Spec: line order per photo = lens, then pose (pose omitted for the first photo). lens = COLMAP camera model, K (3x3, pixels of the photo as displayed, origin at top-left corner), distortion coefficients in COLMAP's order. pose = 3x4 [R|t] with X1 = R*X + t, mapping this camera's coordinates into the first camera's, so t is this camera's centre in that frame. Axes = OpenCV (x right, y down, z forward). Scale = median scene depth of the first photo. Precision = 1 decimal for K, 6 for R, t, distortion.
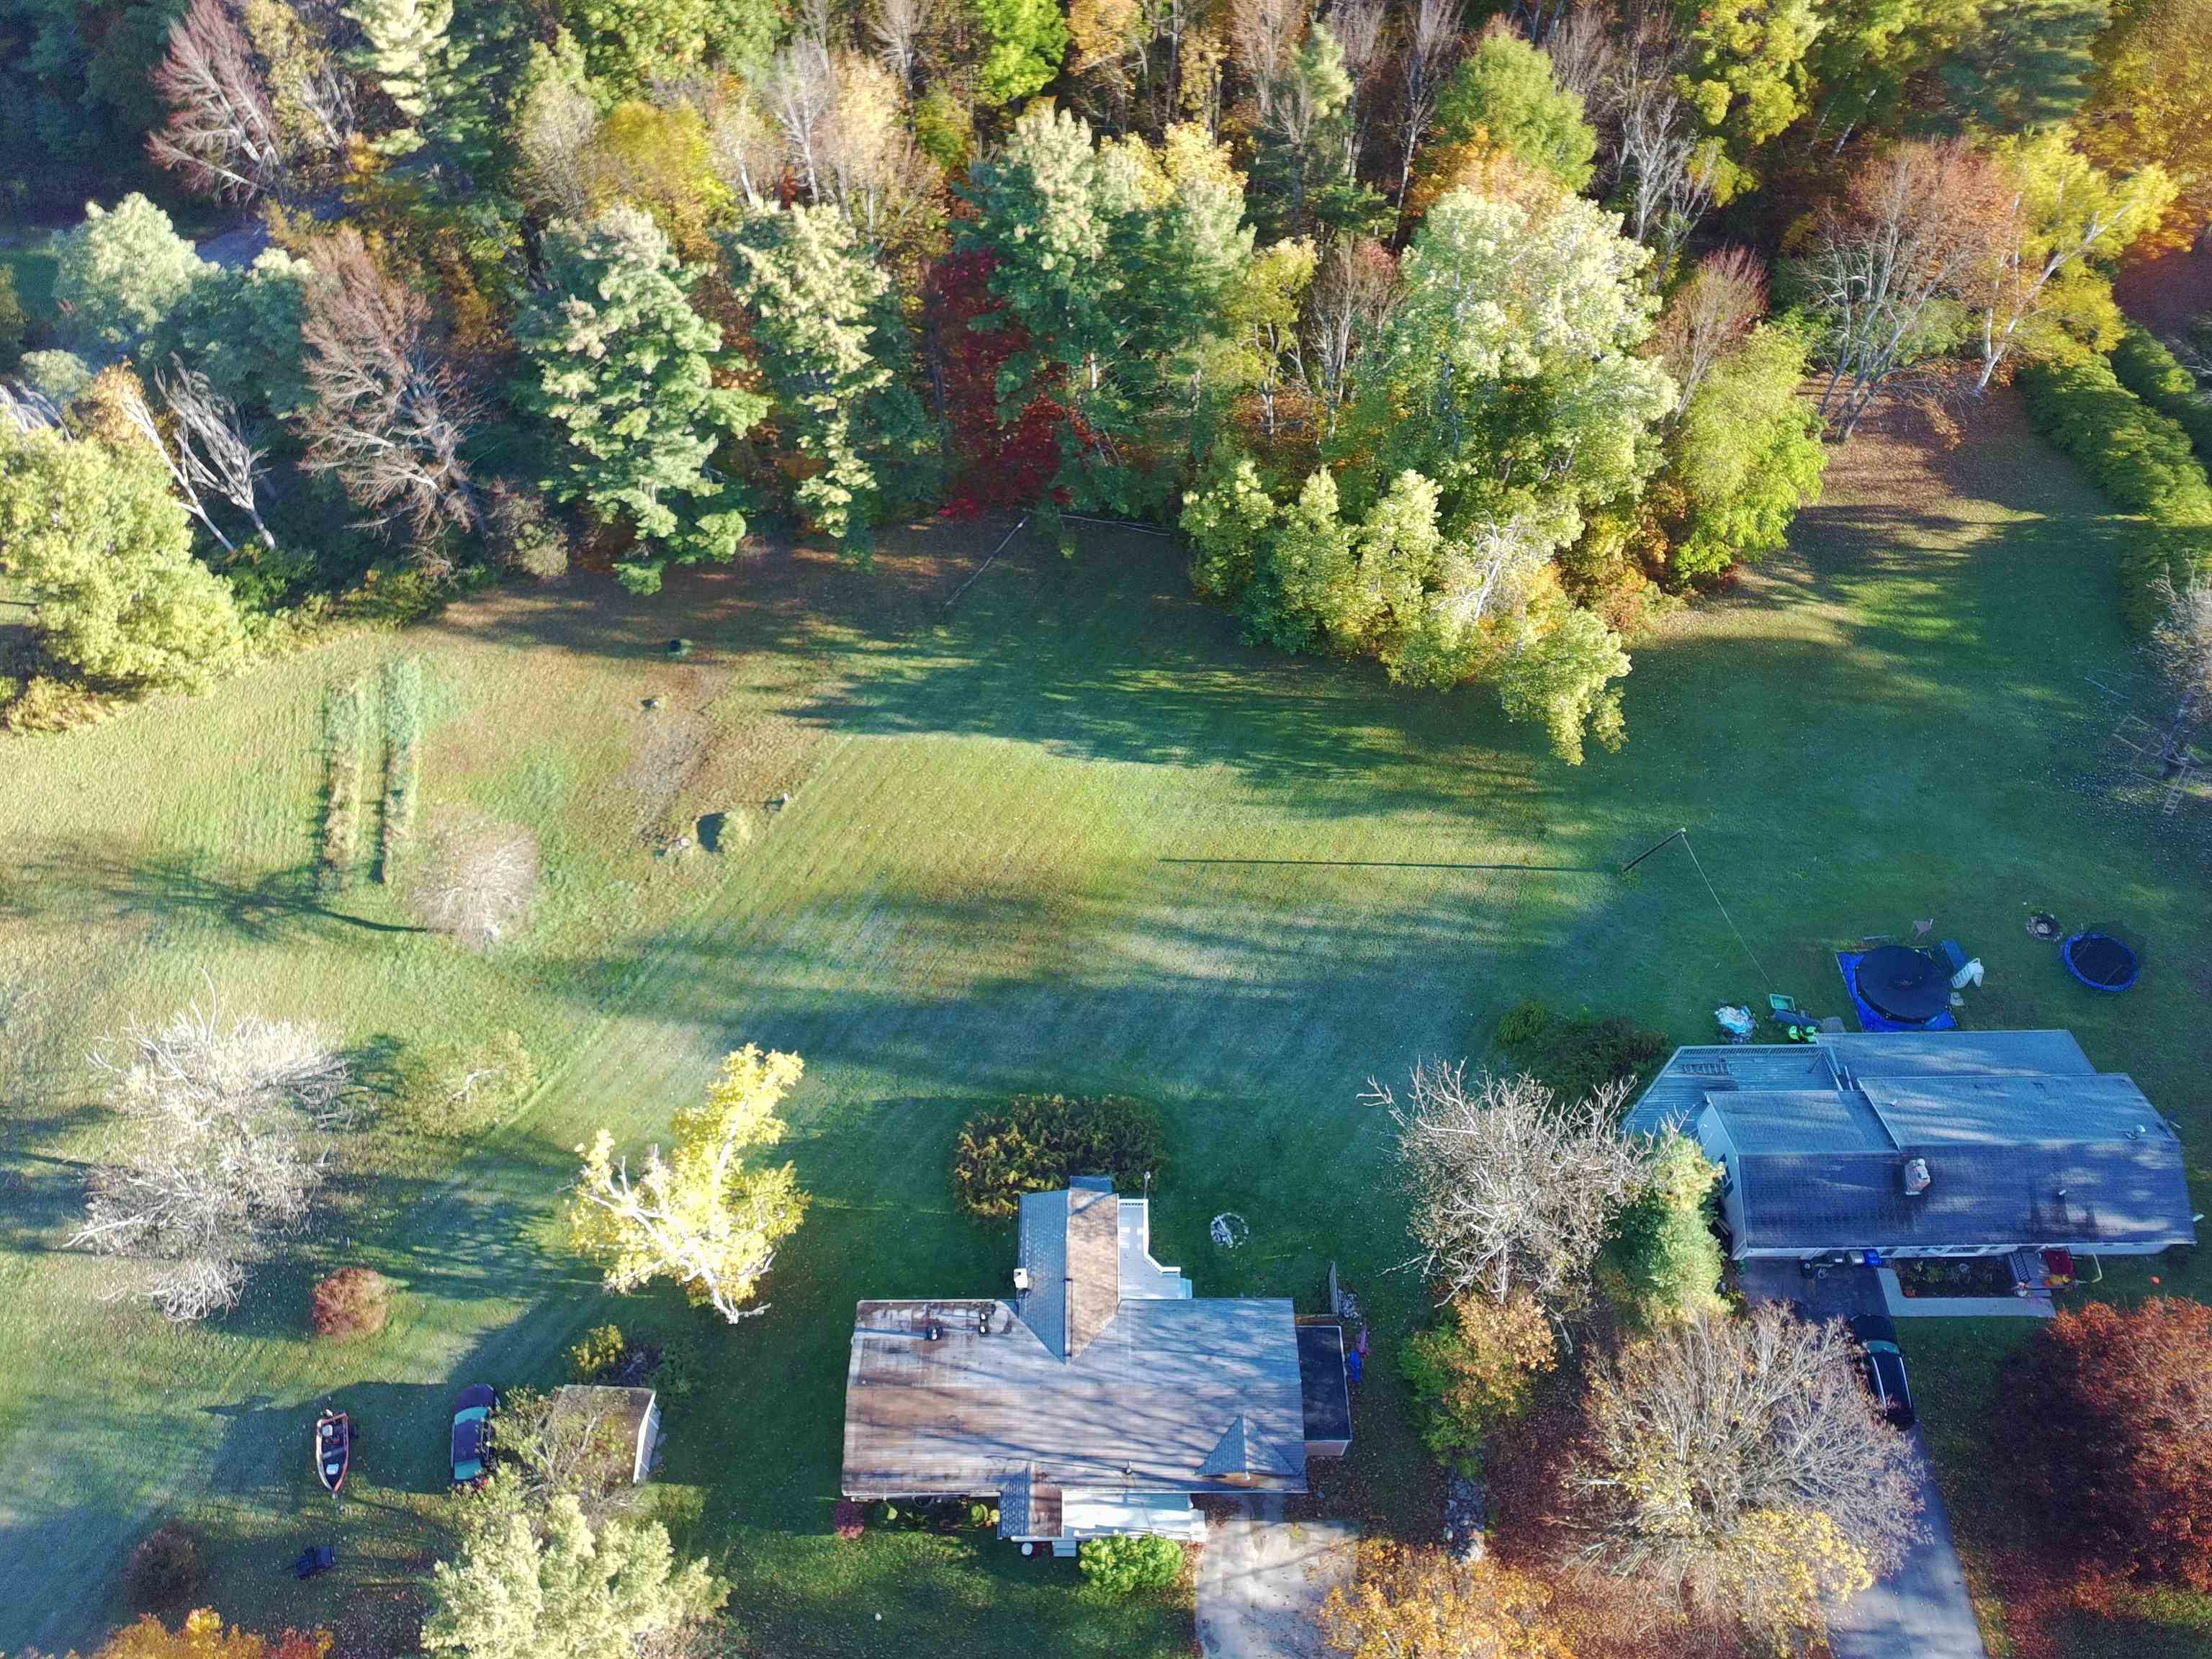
lens RADIAL K [[1617.5, 0, 1115.4], [0, 1617.5, 829.3], [0, 0, 1]] dist [0.078231, -0.086601]
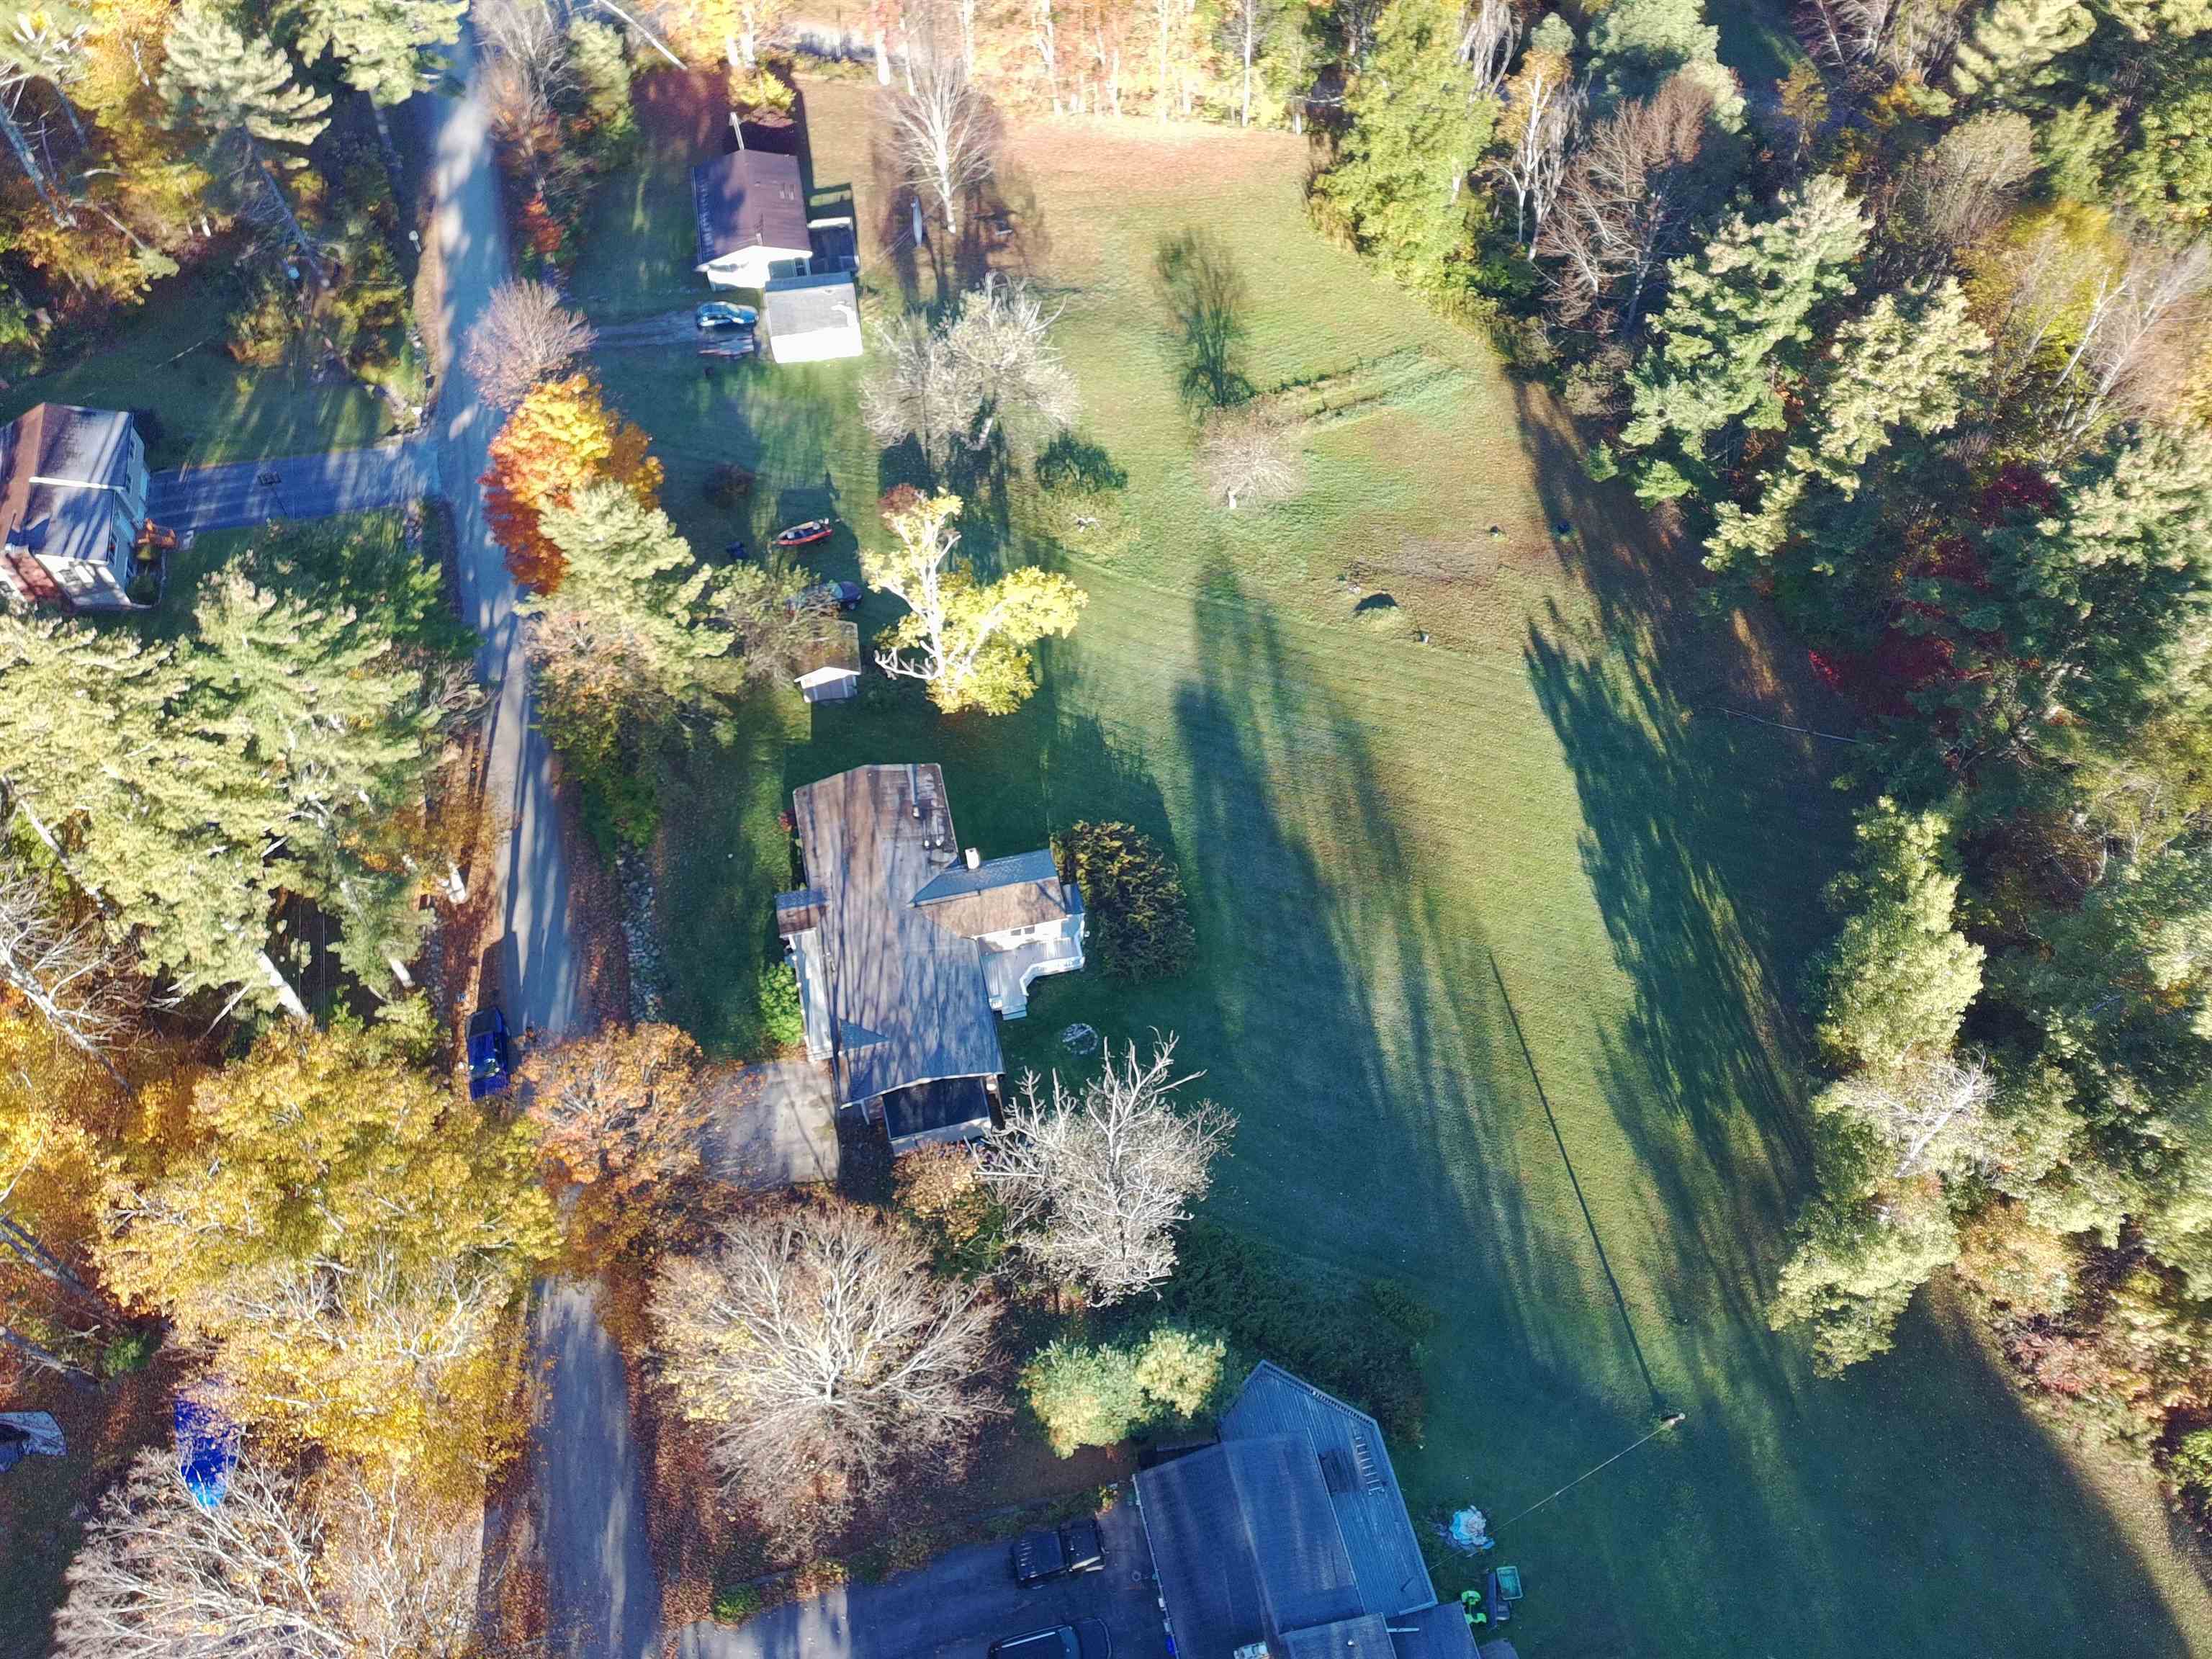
lens RADIAL K [[1617.5, 0, 1115.4], [0, 1617.5, 829.3], [0, 0, 1]] dist [0.078231, -0.086601]
pose [[0.230252, 0.804113, -0.548075, 0.427759], [-0.815897, 0.466478, 0.341629, -0.156320], [0.530373, 0.368512, 0.763481, 0.117724]]
